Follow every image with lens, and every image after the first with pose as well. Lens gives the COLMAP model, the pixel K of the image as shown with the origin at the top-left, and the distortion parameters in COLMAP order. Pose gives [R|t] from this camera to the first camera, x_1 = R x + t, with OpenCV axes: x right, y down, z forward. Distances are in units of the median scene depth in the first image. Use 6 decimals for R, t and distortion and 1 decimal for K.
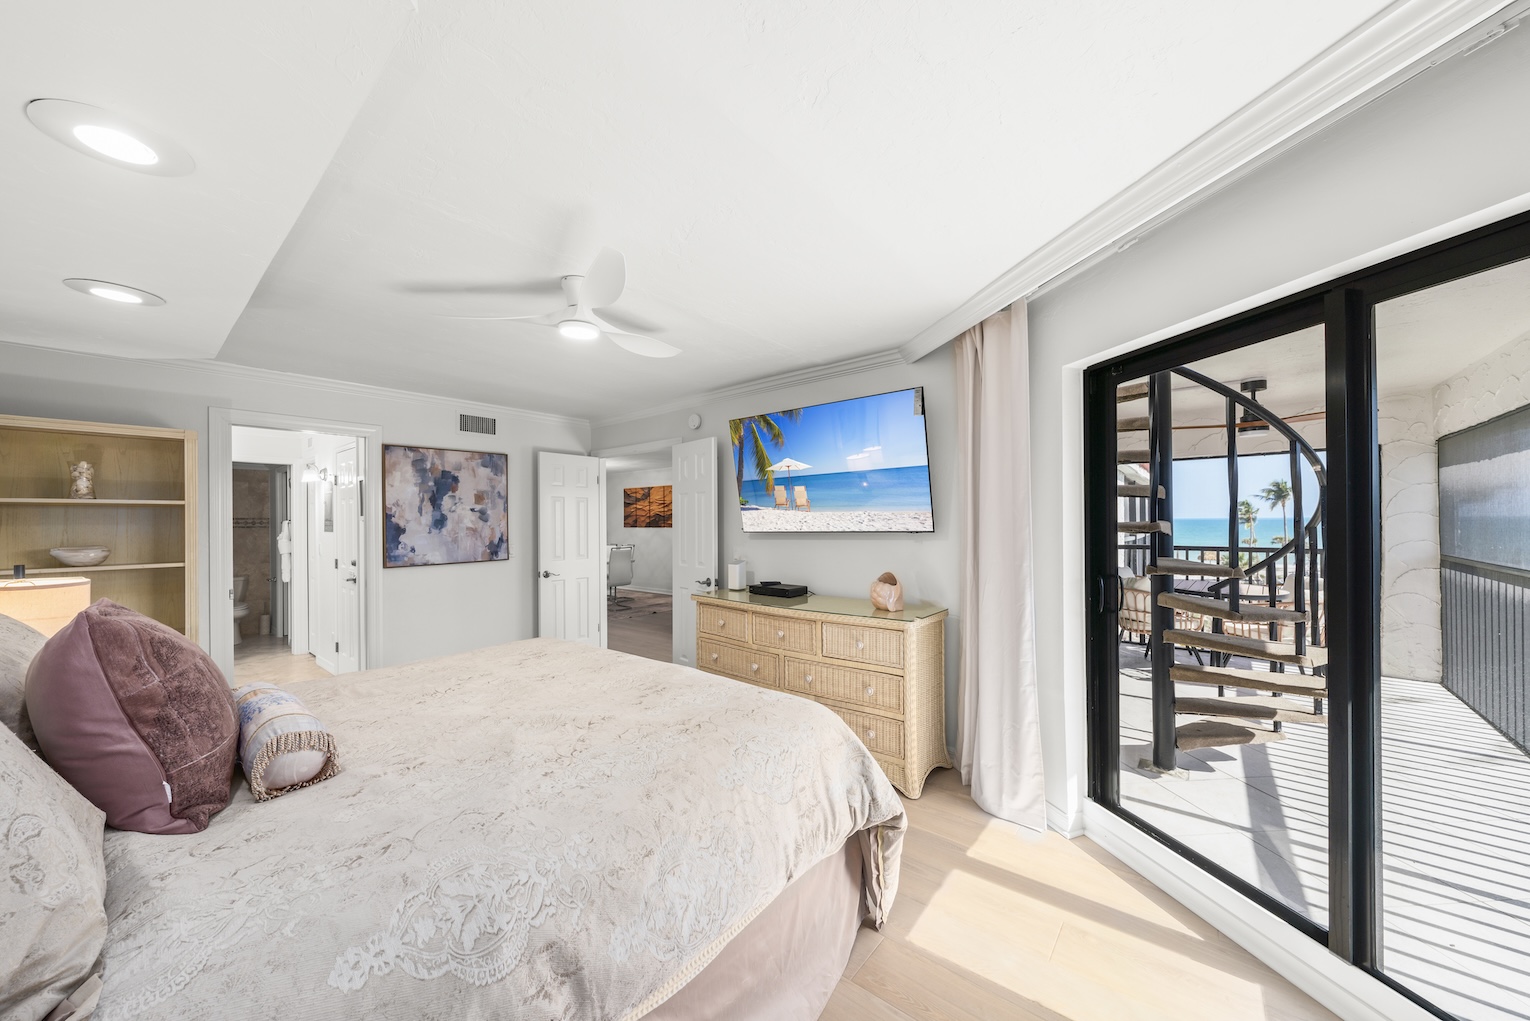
lens RADIAL K [[546.7, 0, 765.0], [0, 546.7, 510.5], [0, 0, 1]] dist [0.000386, 0.000055]
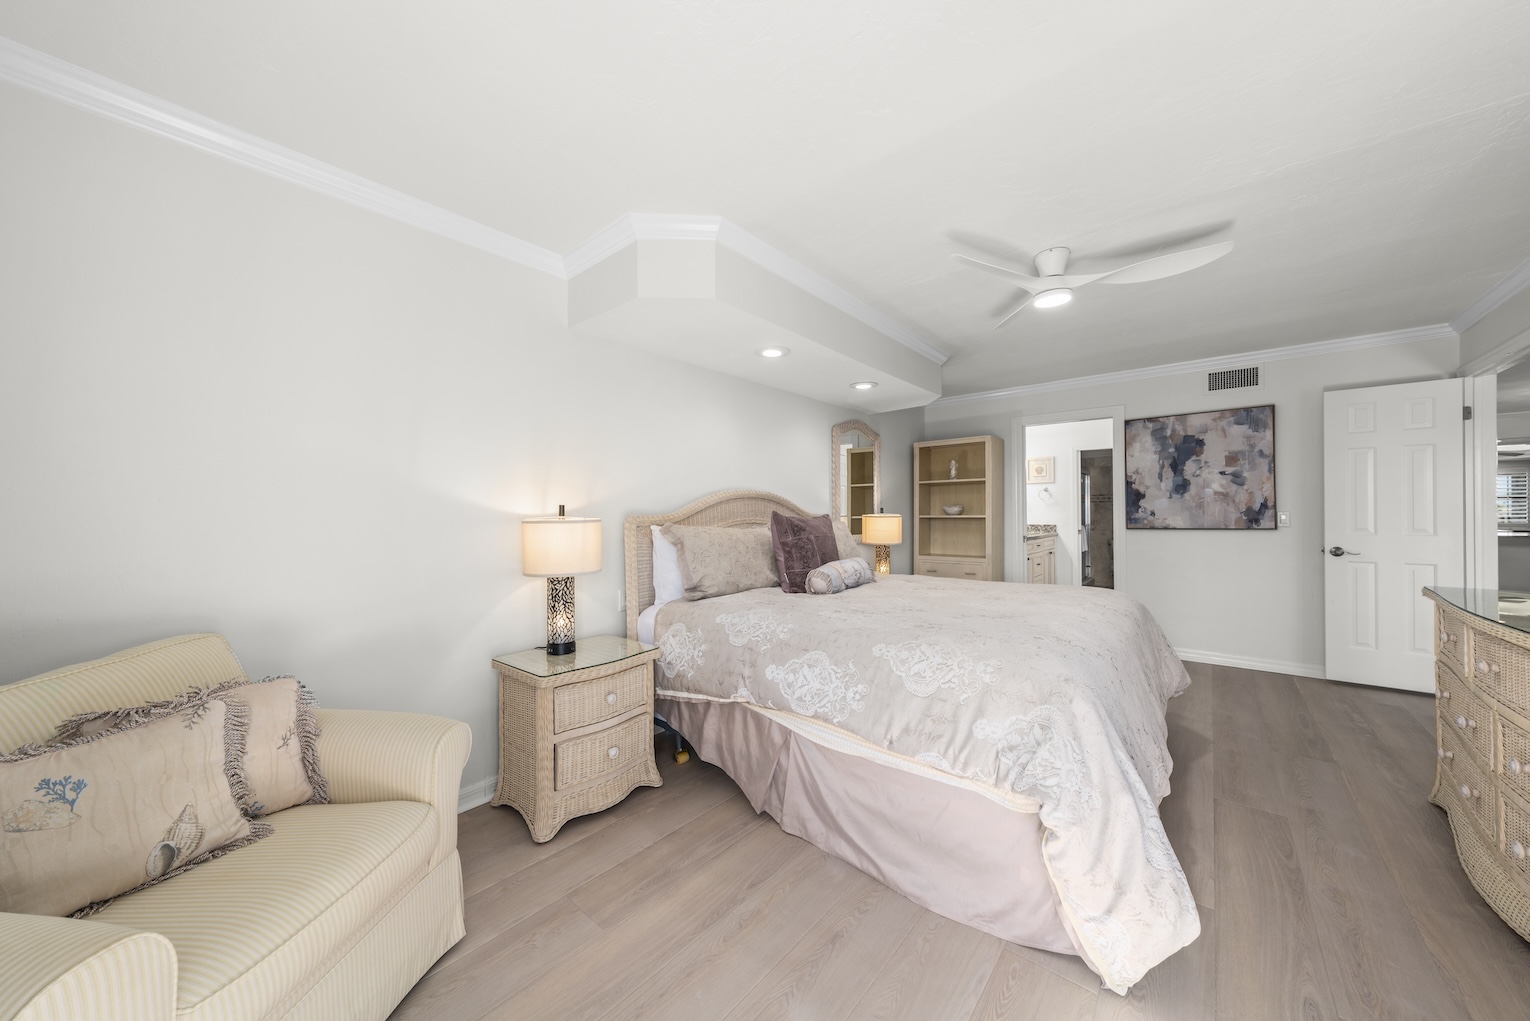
lens RADIAL K [[546.7, 0, 765.0], [0, 546.7, 510.5], [0, 0, 1]] dist [0.000386, 0.000055]
pose [[-0.025663, -0.001569, -0.999669, 0.430258], [0.024041, 0.999709, -0.002186, 0.047633], [0.999382, -0.024089, -0.025618, 0.254327]]
